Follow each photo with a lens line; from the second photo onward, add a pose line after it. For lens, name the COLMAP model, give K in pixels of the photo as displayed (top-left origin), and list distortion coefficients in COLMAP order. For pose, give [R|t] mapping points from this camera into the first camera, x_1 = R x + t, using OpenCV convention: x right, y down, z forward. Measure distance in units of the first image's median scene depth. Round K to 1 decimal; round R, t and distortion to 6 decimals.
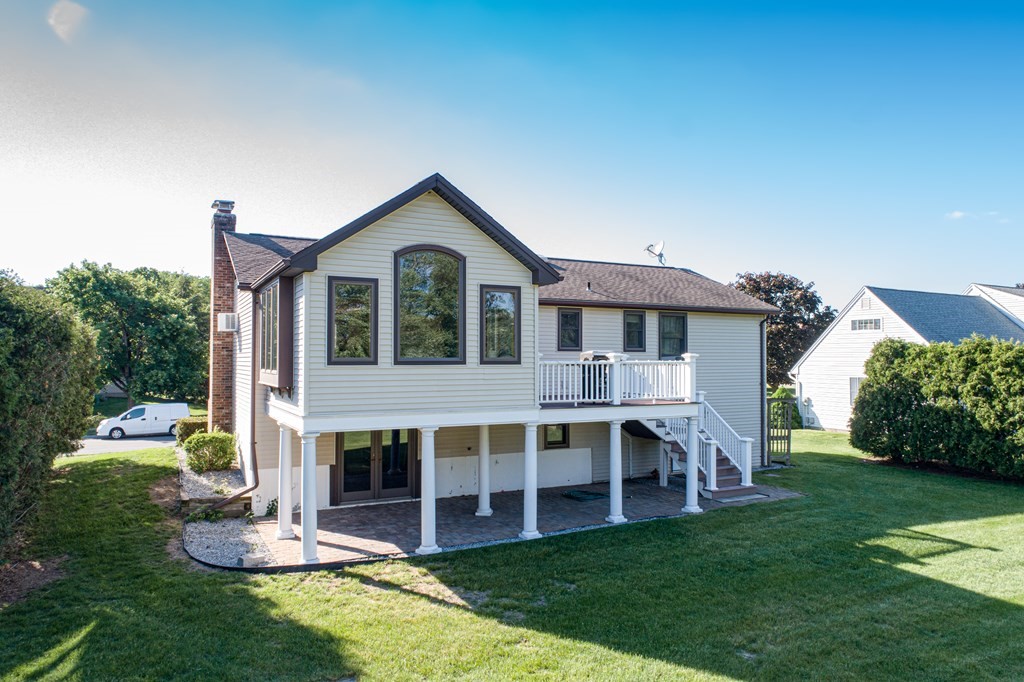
lens RADIAL K [[698.9, 0, 512.0], [0, 698.9, 341.0], [0, 0, 1]] dist [0.001158, 0.000201]
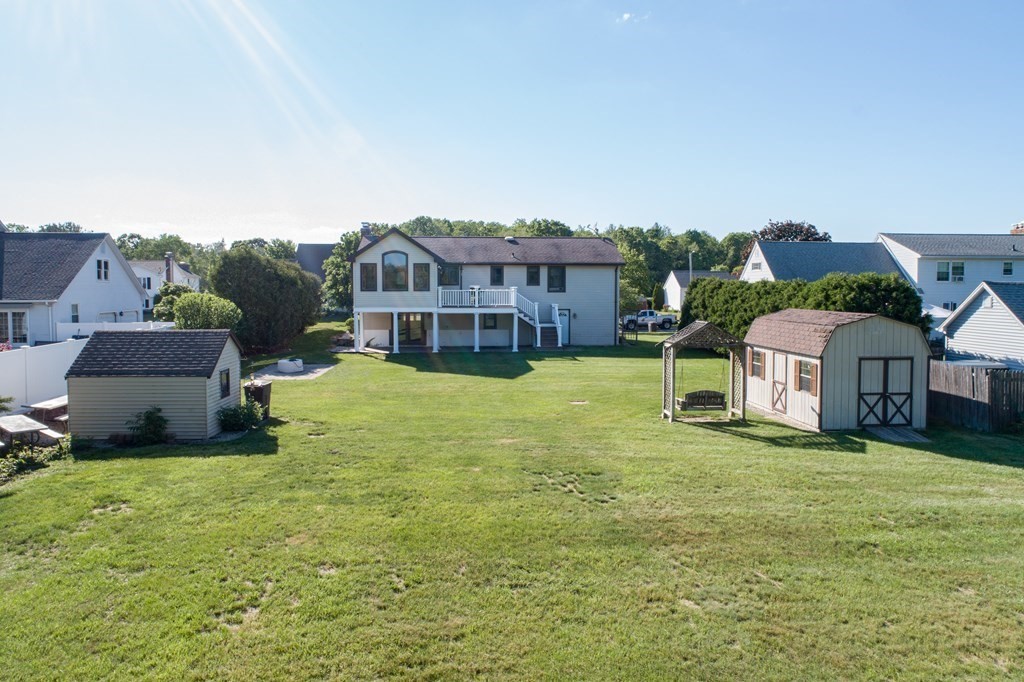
lens RADIAL K [[698.9, 0, 512.0], [0, 698.9, 341.0], [0, 0, 1]] dist [0.001158, 0.000201]
pose [[0.927246, 0.028053, -0.373401, 1.236712], [0.010186, 0.994931, 0.100043, -0.041279], [0.374315, -0.096569, 0.922260, -1.339910]]
